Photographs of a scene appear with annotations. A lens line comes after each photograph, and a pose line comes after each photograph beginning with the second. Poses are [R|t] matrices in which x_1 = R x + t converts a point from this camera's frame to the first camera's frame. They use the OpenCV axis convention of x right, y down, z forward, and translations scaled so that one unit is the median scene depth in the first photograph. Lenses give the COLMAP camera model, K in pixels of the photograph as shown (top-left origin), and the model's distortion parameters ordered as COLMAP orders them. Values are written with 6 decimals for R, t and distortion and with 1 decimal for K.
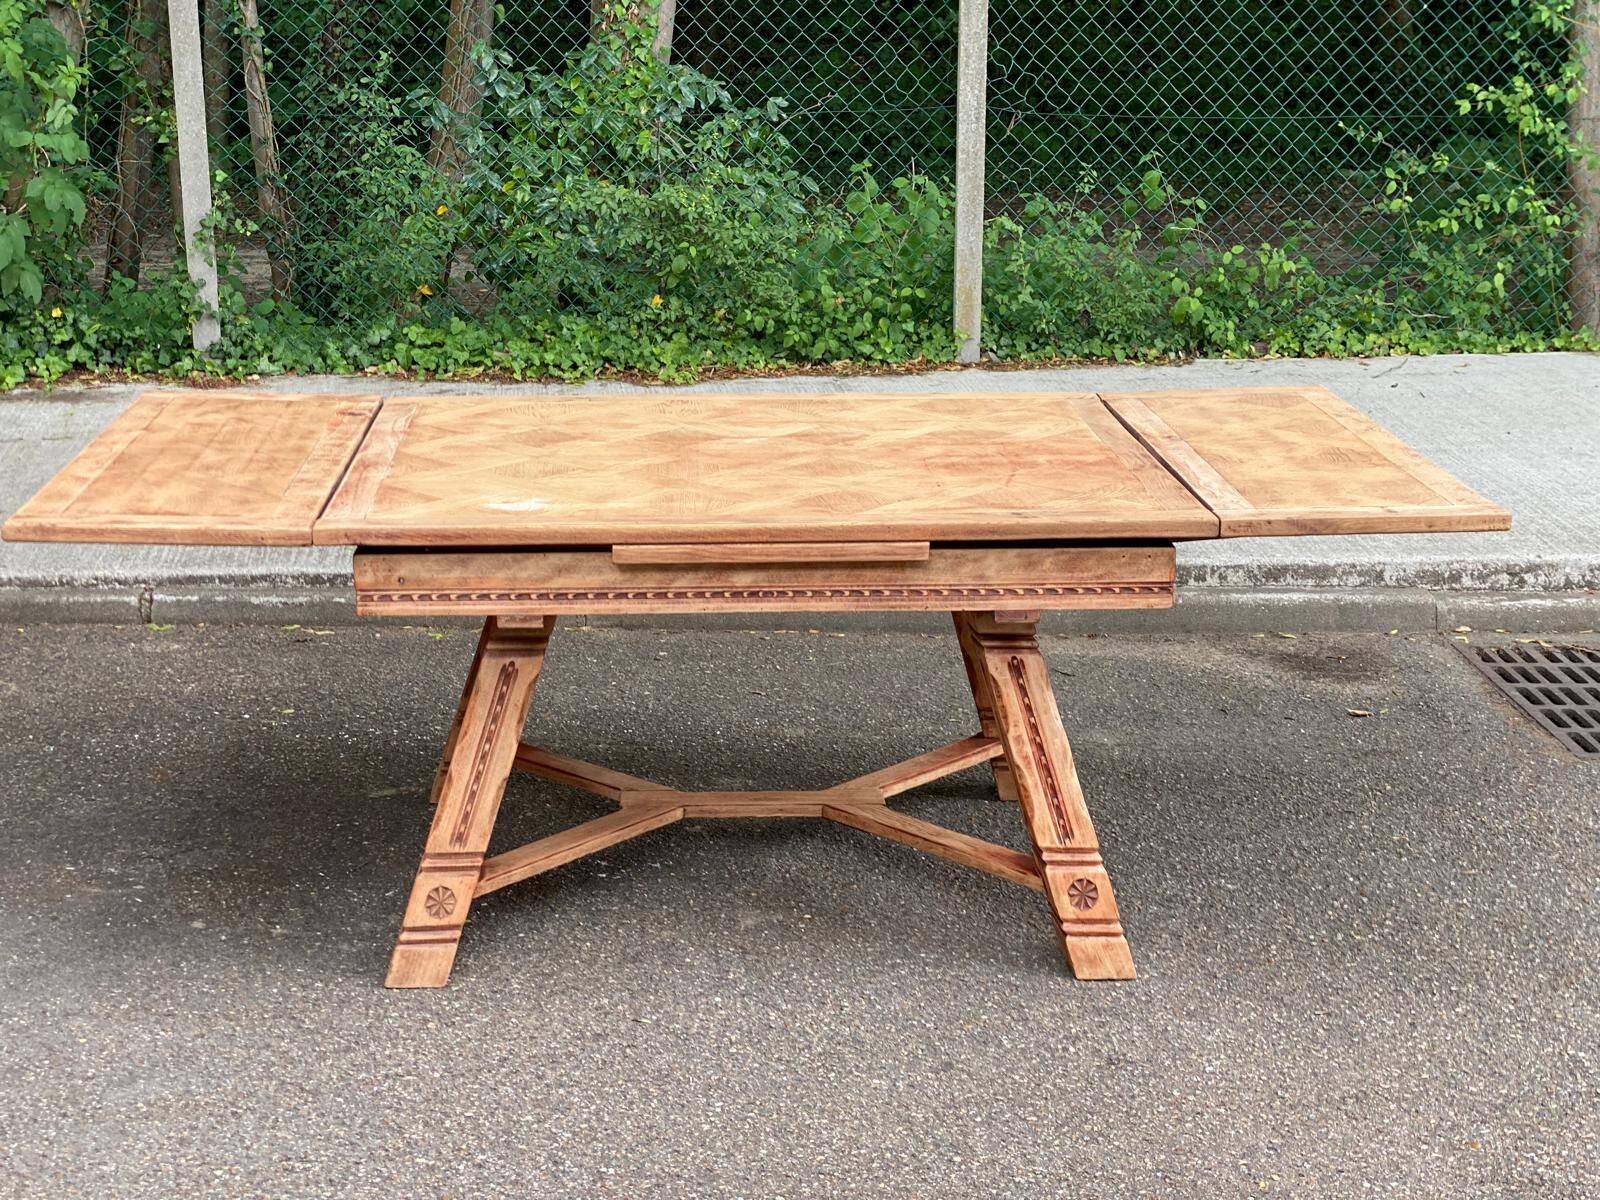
lens RADIAL K [[2371.8, 0, 786.7], [0, 2371.8, 608.5], [0, 0, 1]] dist [0.122574, 0.000000]
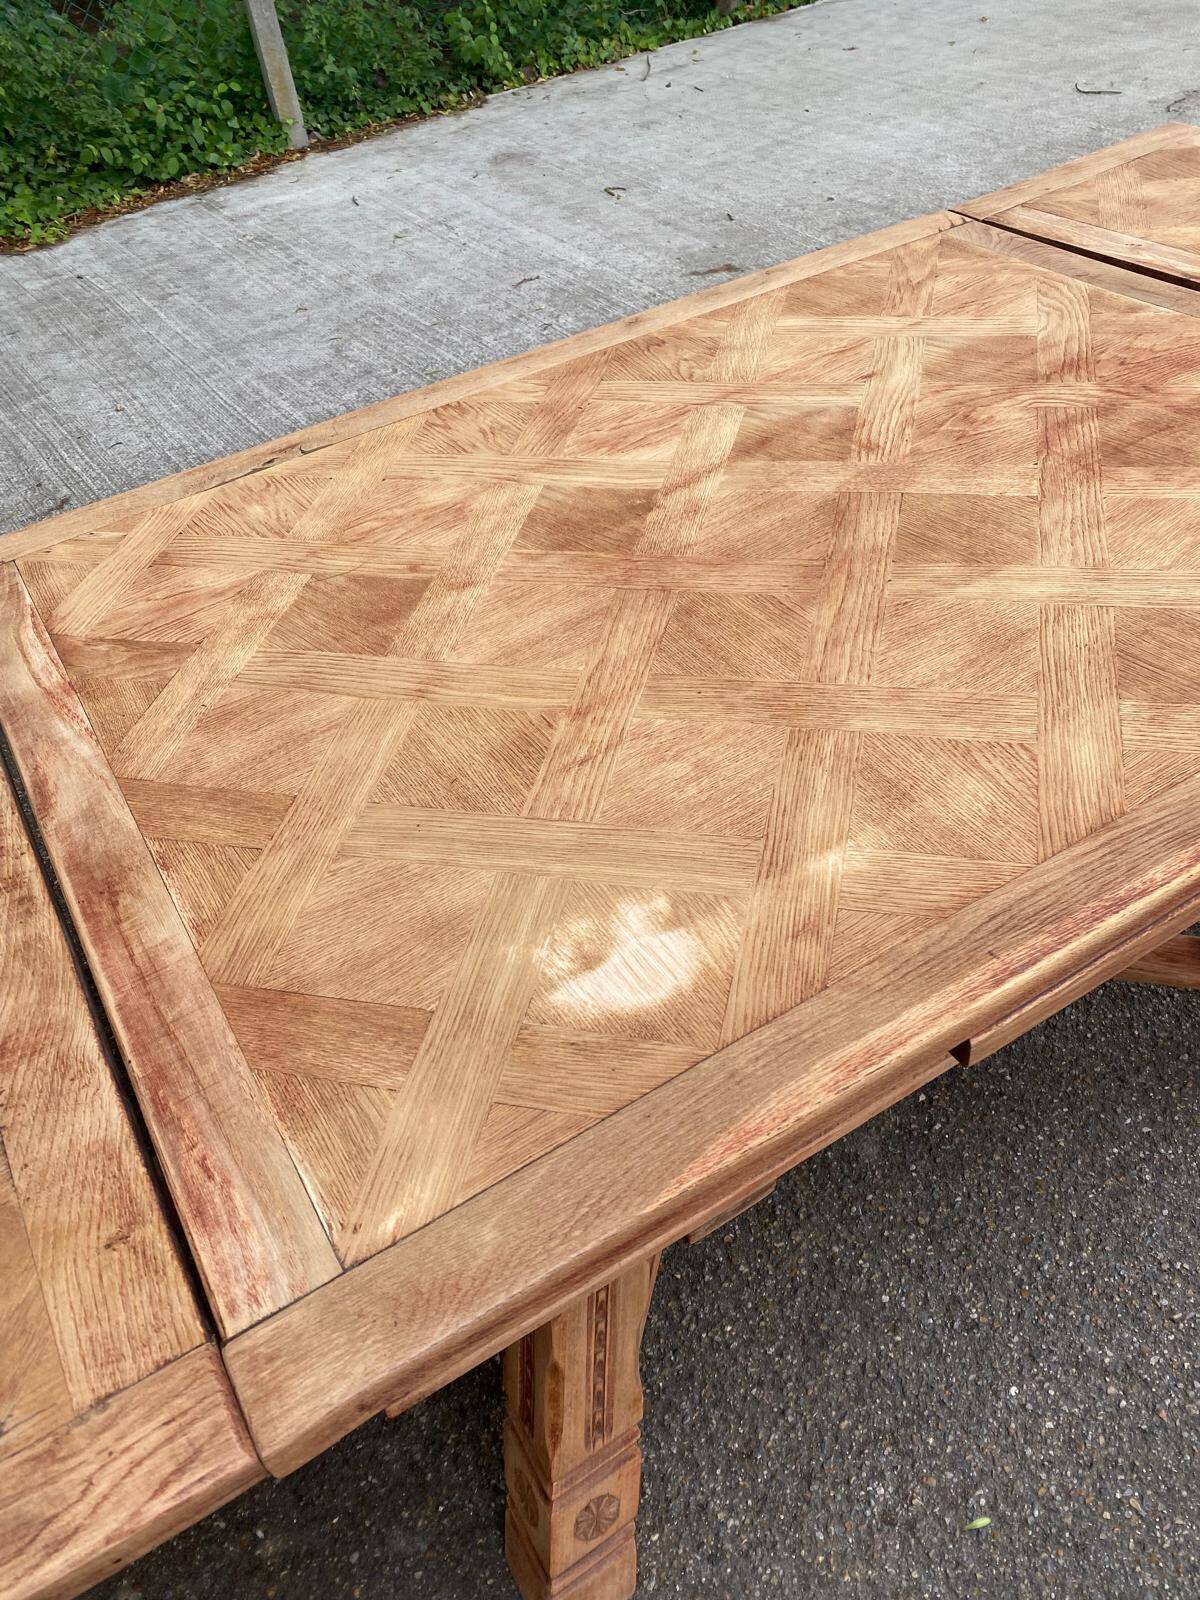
lens RADIAL K [[1216.3, 0, 613.7], [0, 1216.3, 809.7], [0, 0, 1]] dist [0.034945, -0.039385]
pose [[0.877920, -0.391663, 0.275422, -0.120456], [0.235285, 0.853873, 0.464265, -0.121615], [-0.417011, -0.342785, 0.841784, 0.623048]]
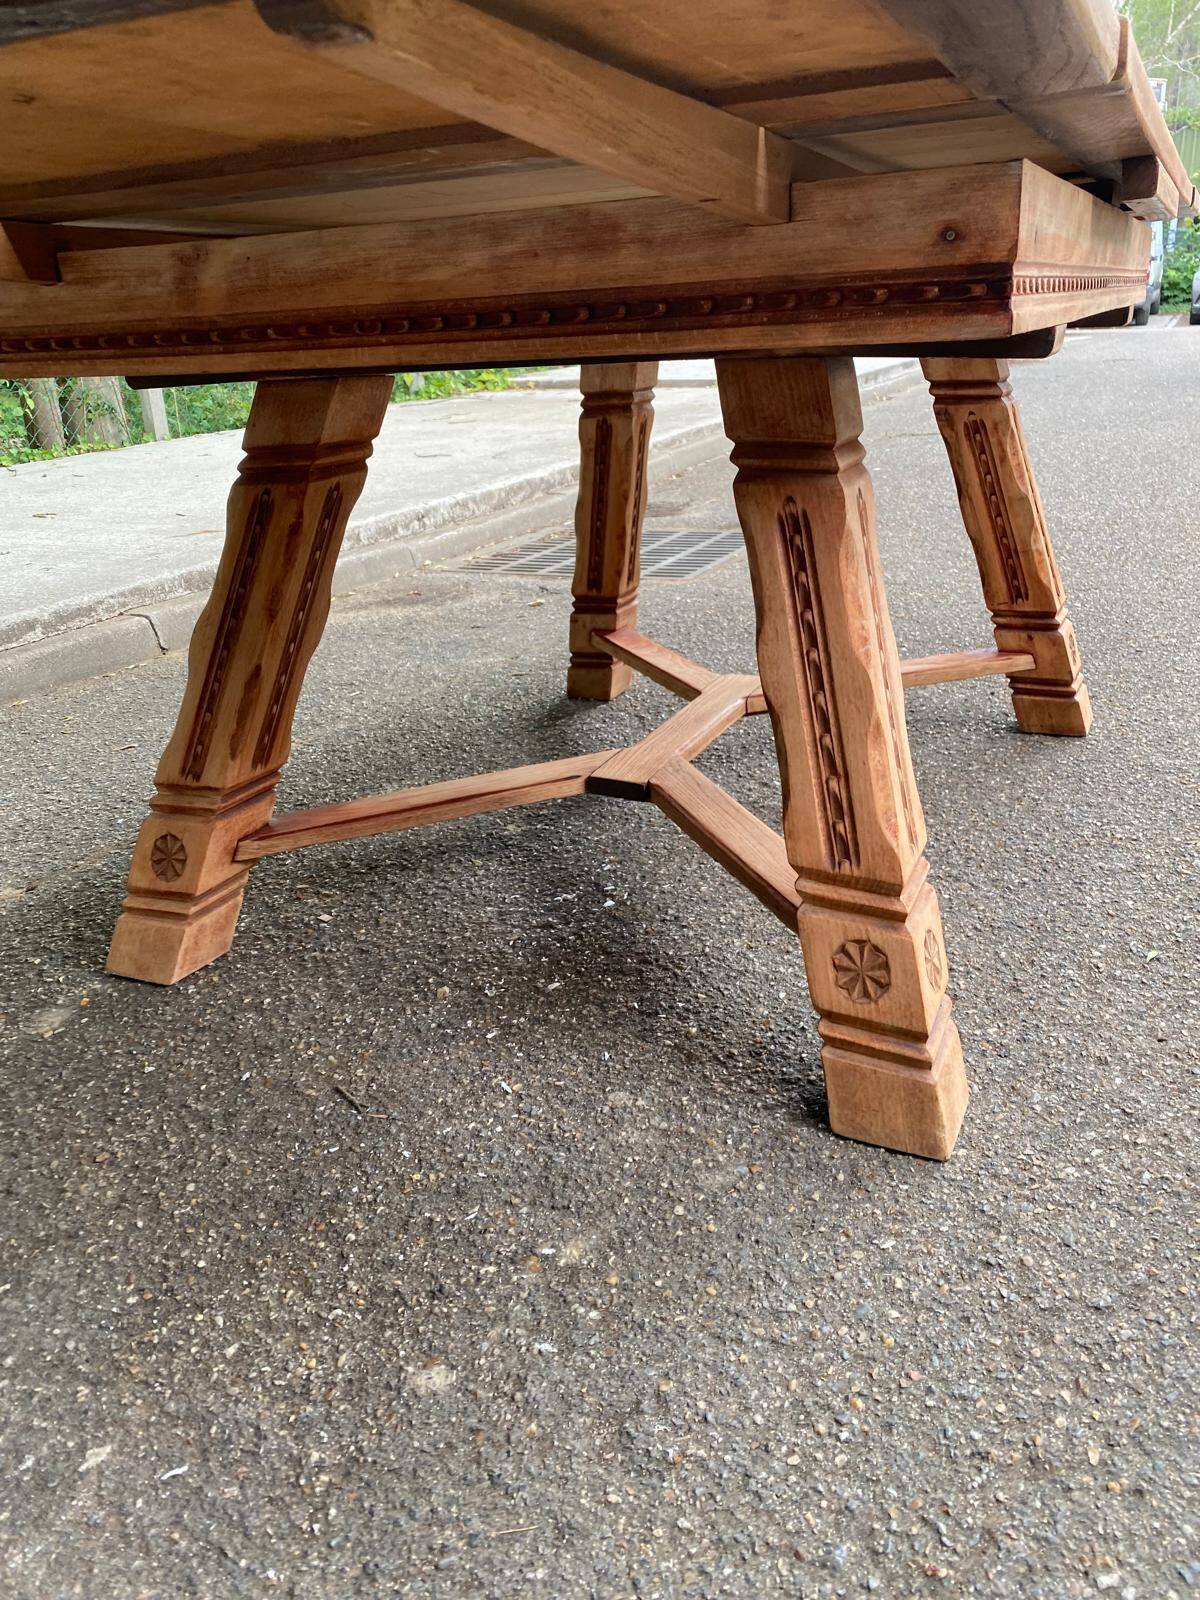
lens RADIAL K [[1216.3, 0, 615.9], [0, 1216.3, 790.9], [0, 0, 1]] dist [0.034945, -0.039385]
pose [[0.466897, -0.344039, 0.814644, -0.295464], [0.293313, 0.929317, 0.224361, 0.006446], [-0.834251, 0.134192, 0.534806, 0.701344]]
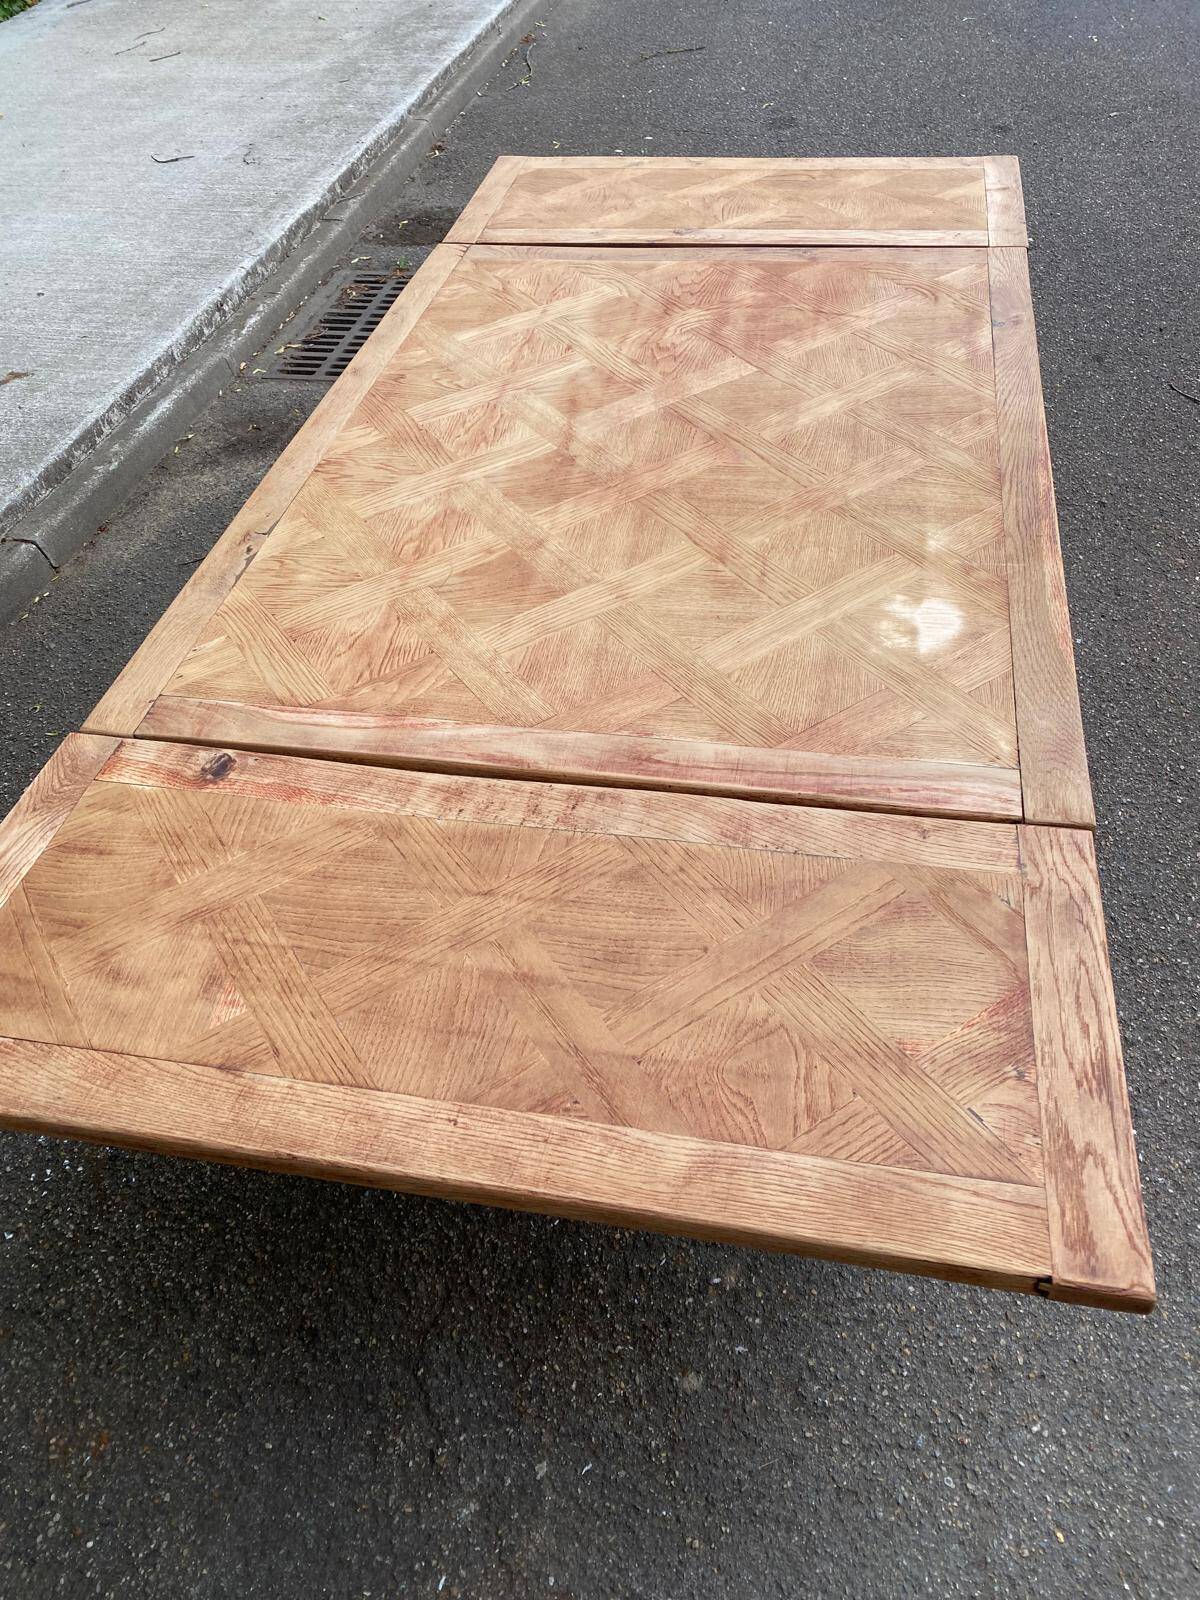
lens RADIAL K [[1216.3, 0, 590.5], [0, 1216.3, 787.4], [0, 0, 1]] dist [0.034945, -0.039385]
pose [[0.253505, -0.689992, 0.677972, -0.313810], [0.329215, 0.720569, 0.610245, -0.197677], [-0.909589, 0.068498, 0.409823, 0.704923]]
